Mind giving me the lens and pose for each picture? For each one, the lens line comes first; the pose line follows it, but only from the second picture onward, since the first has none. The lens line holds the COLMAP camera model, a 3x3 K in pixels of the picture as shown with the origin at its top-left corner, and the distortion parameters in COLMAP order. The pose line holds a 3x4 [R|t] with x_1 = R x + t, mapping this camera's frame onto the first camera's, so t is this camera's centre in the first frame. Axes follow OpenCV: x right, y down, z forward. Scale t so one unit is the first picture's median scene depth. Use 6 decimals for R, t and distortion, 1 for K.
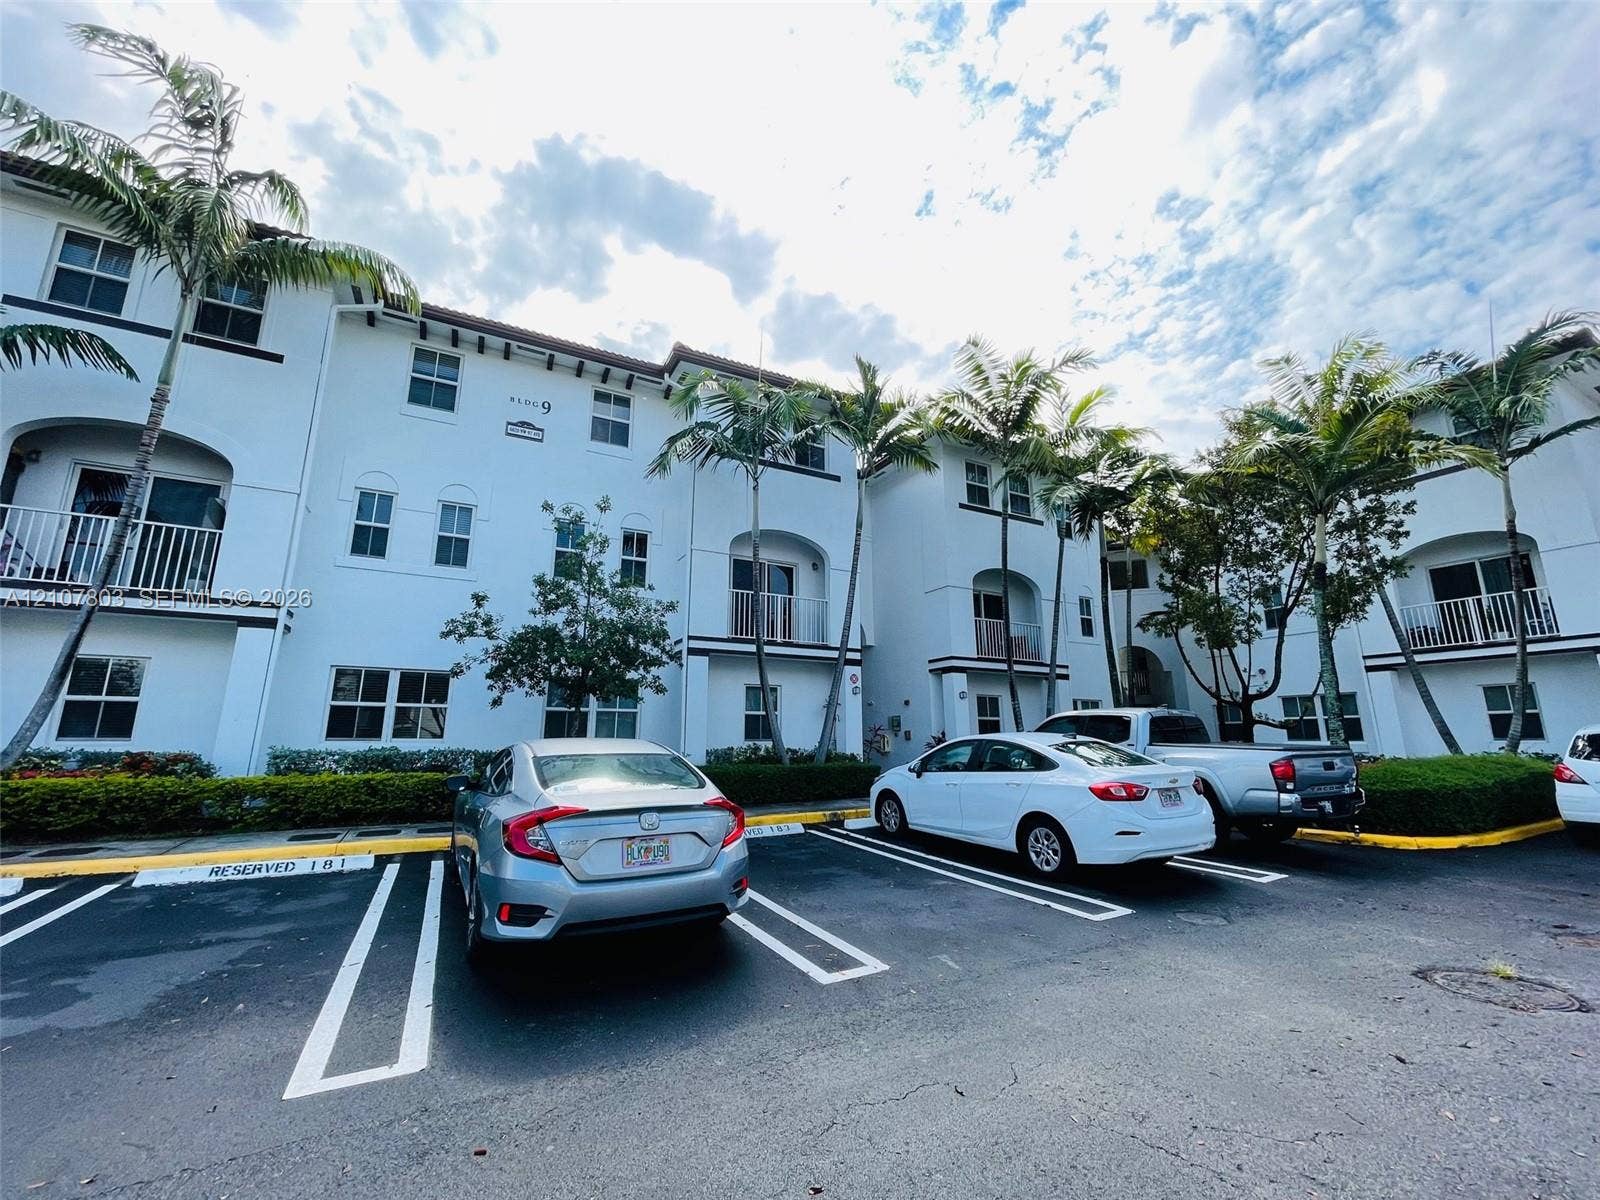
lens RADIAL K [[644.2, 0, 800.0], [0, 644.2, 600.0], [0, 0, 1]] dist [-0.004054, -0.000221]
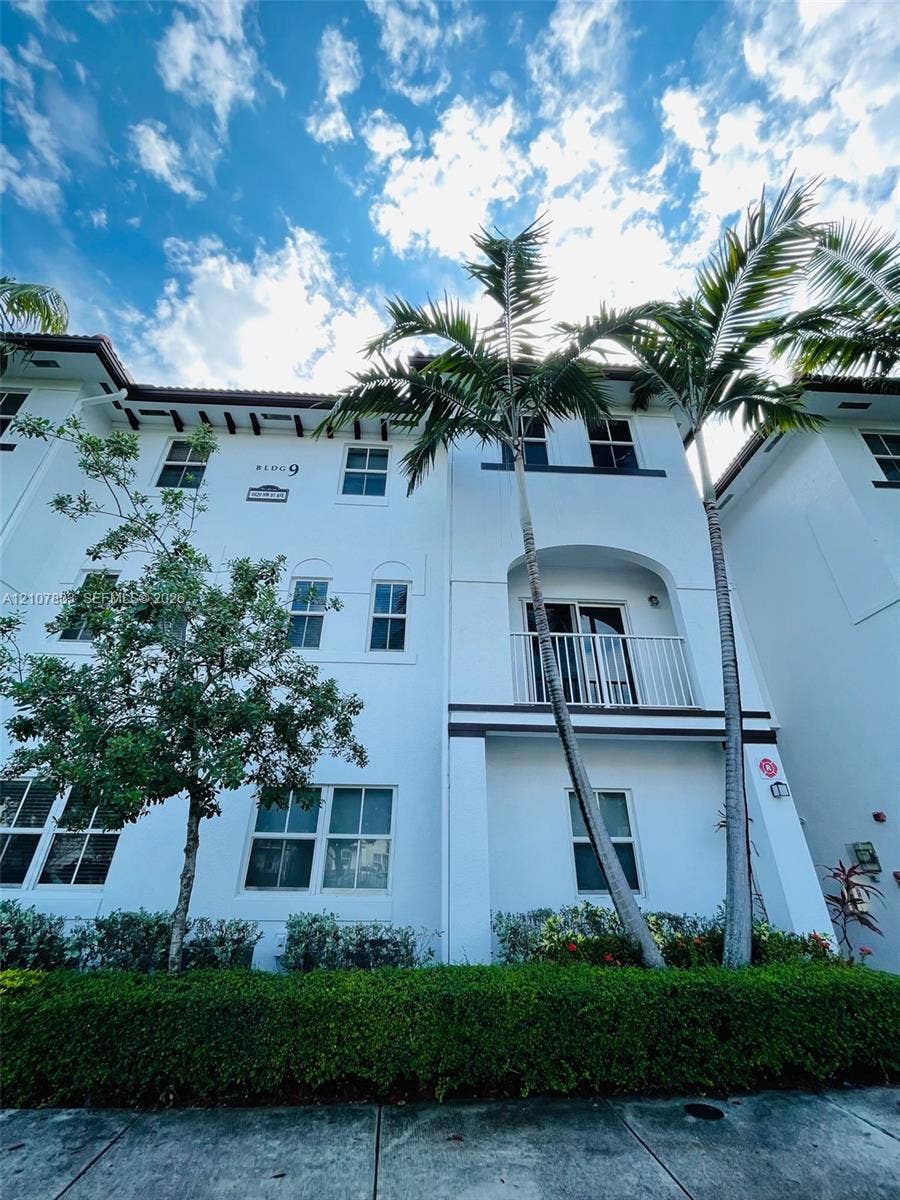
lens RADIAL K [[483.1, 0, 450.0], [0, 483.1, 600.0], [0, 0, 1]] dist [-0.004054, -0.000221]
pose [[0.906124, -0.195502, -0.375124, 0.021502], [0.080330, 0.950183, -0.301164, 0.091151], [0.415314, 0.242759, 0.876688, 0.516632]]
